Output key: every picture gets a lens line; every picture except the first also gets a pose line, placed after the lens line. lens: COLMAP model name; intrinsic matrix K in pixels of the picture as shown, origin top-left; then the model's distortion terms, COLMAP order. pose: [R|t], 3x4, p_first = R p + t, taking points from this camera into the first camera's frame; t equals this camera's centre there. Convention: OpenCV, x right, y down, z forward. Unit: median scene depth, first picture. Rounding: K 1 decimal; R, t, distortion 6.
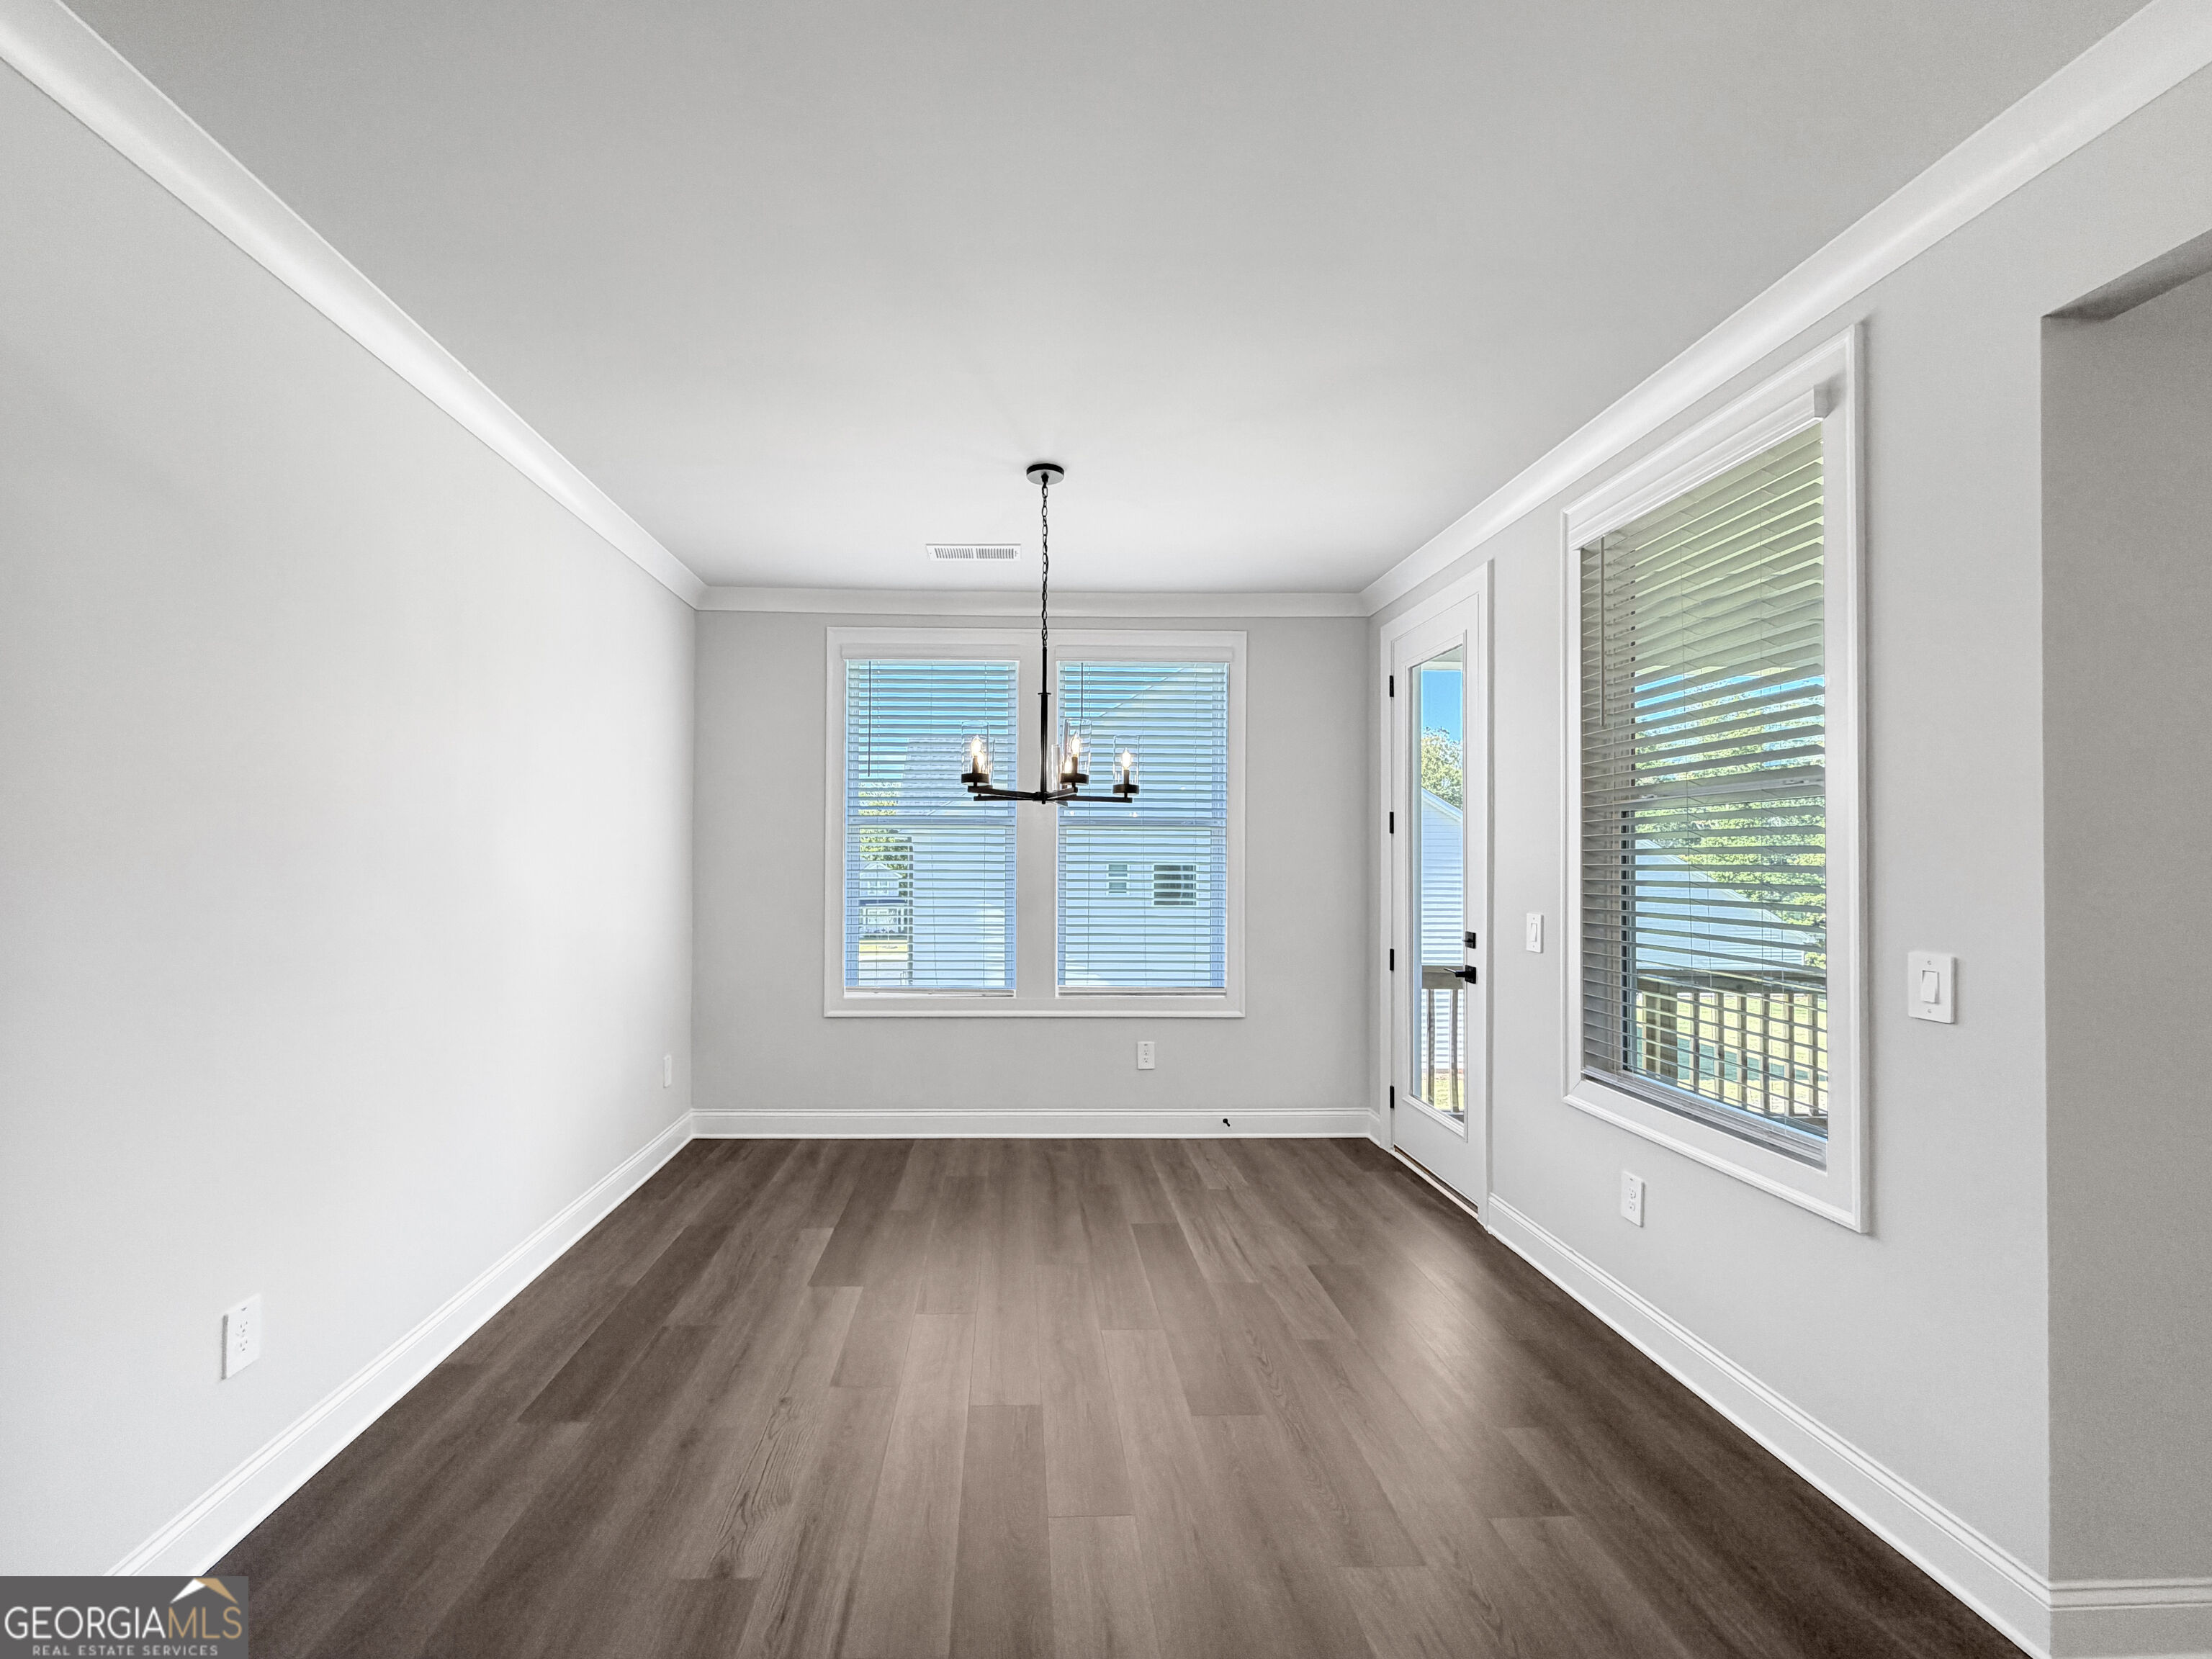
lens RADIAL K [[878.2, 0, 1163.2], [0, 878.2, 846.3], [0, 0, 1]] dist [0.003223, 0.000433]
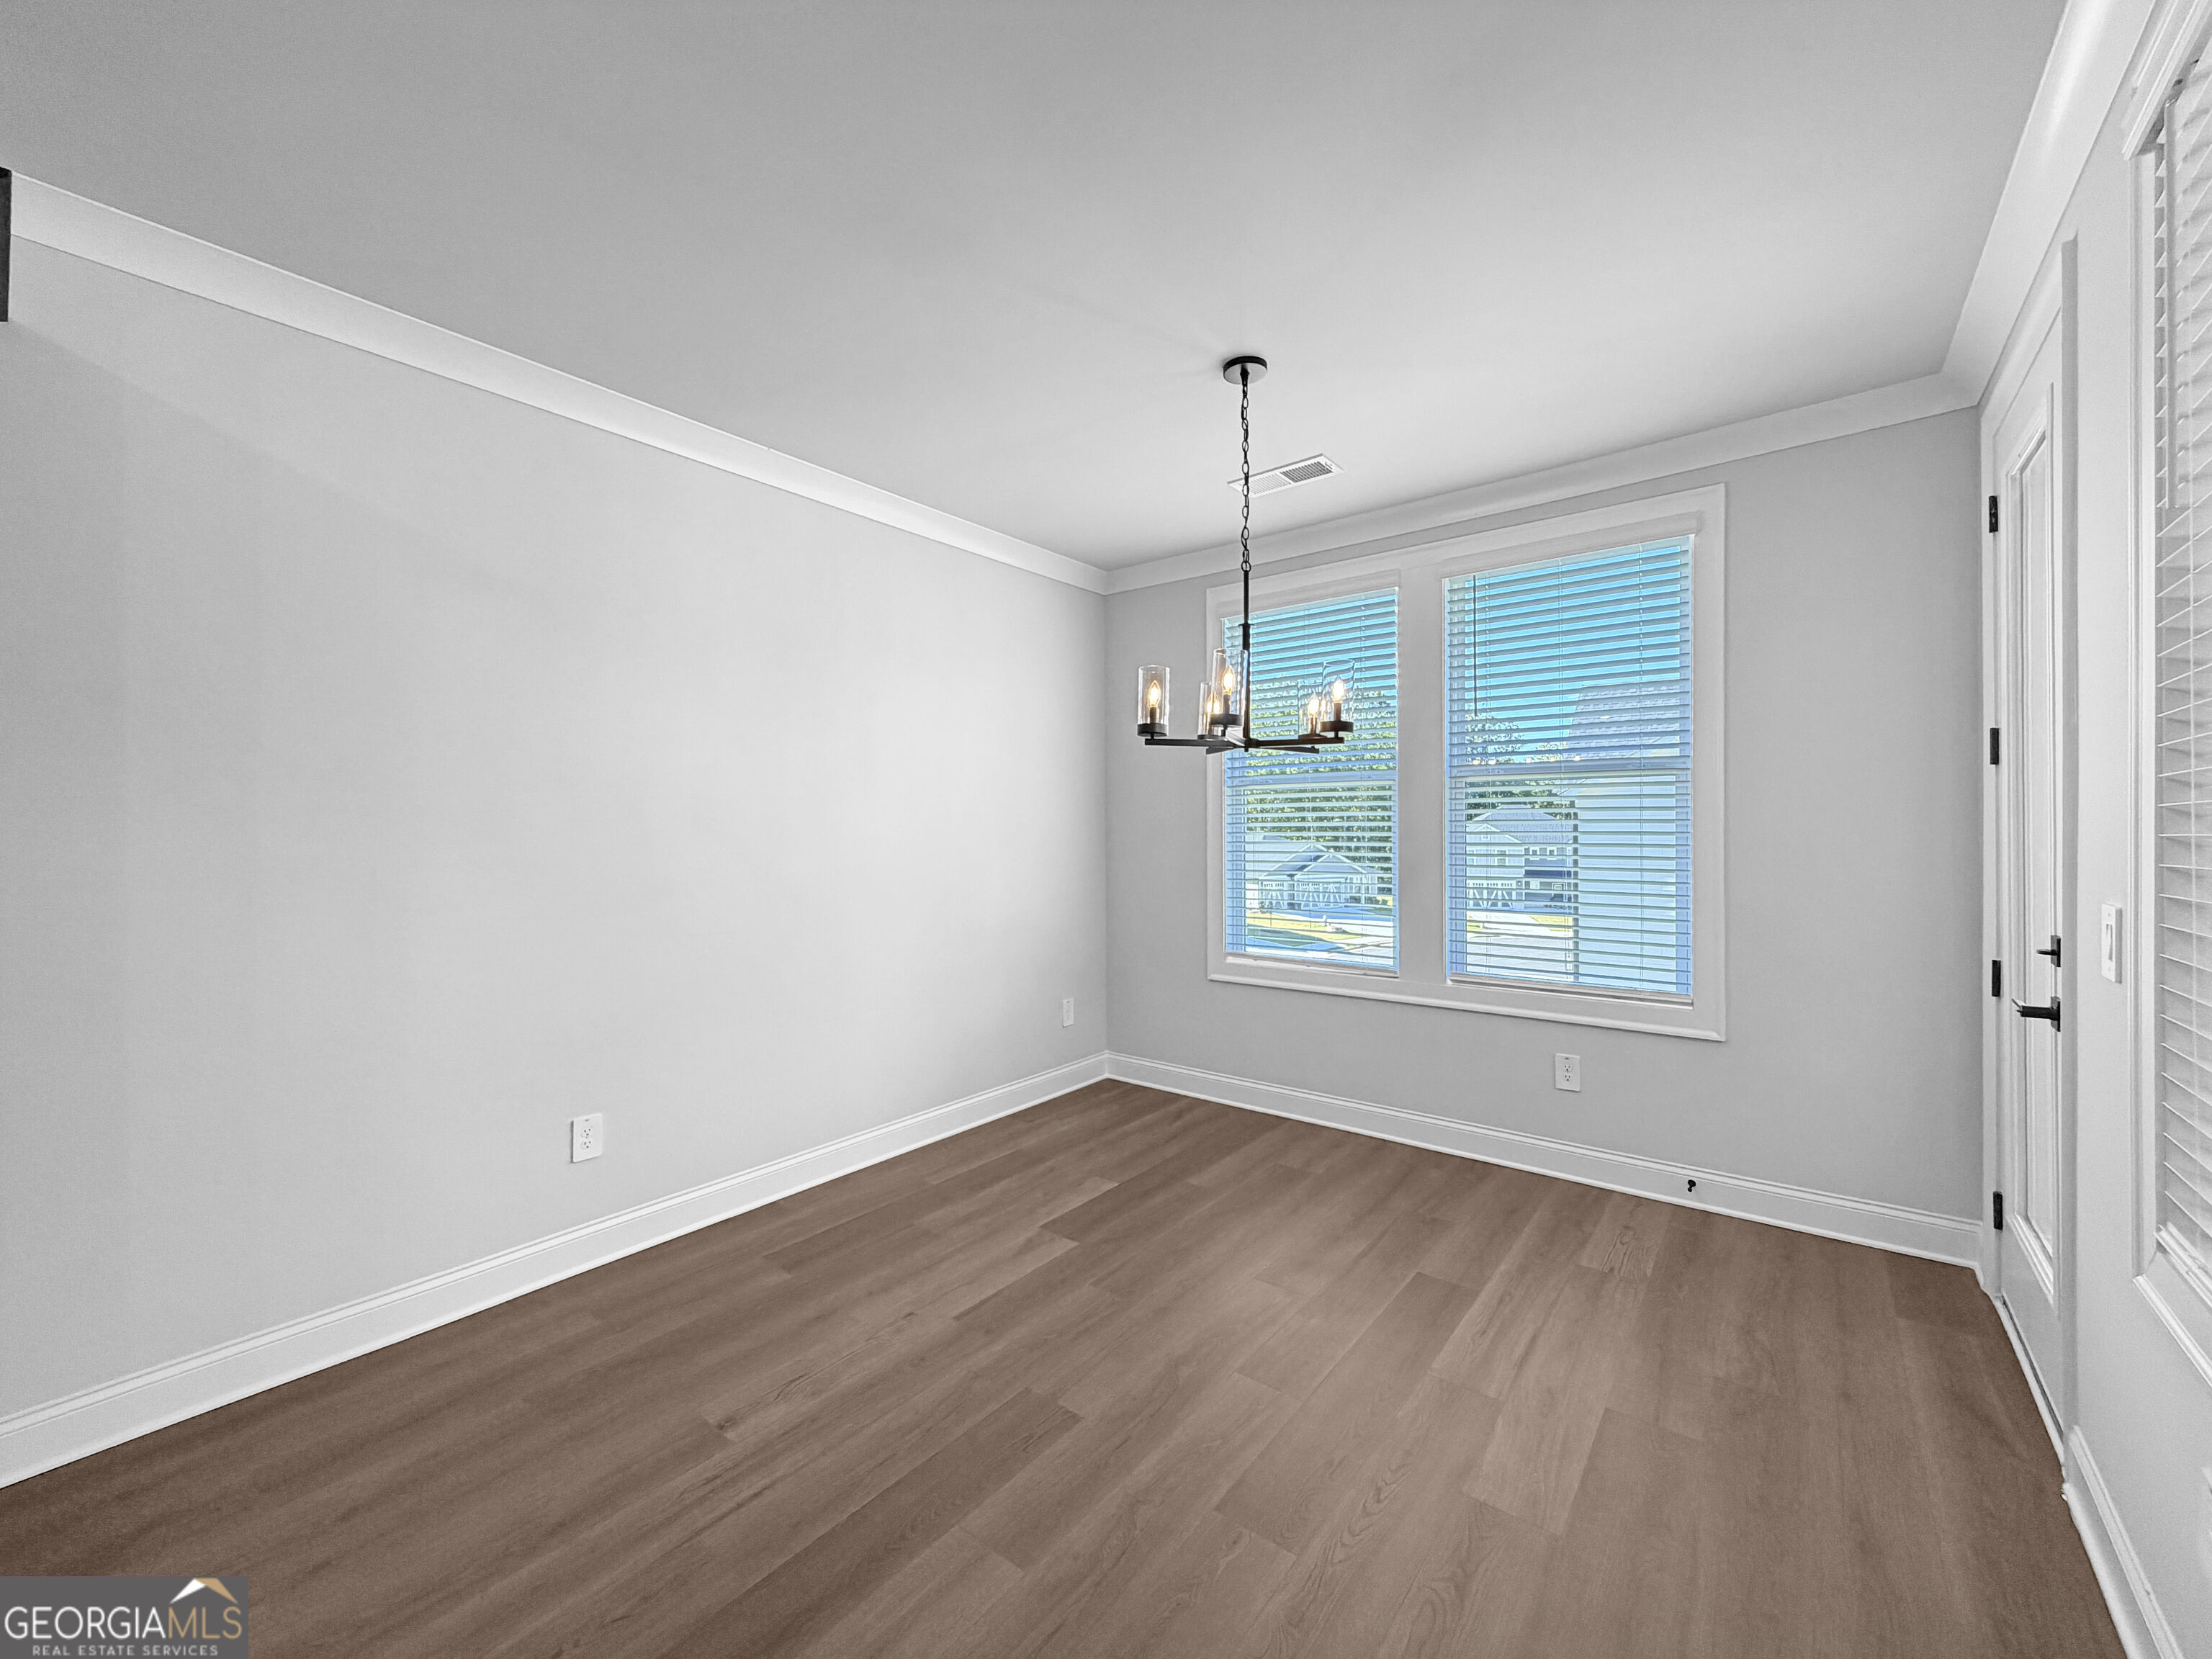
lens RADIAL K [[922.8, 0, 1106.0], [0, 922.8, 829.5], [0, 0, 1]] dist [0.009308, 0.000084]
pose [[0.747624, -0.009649, -0.664053, 0.284719], [0.021649, 0.999717, 0.009847, 0.012578], [0.663770, -0.021738, 0.747621, 0.173639]]
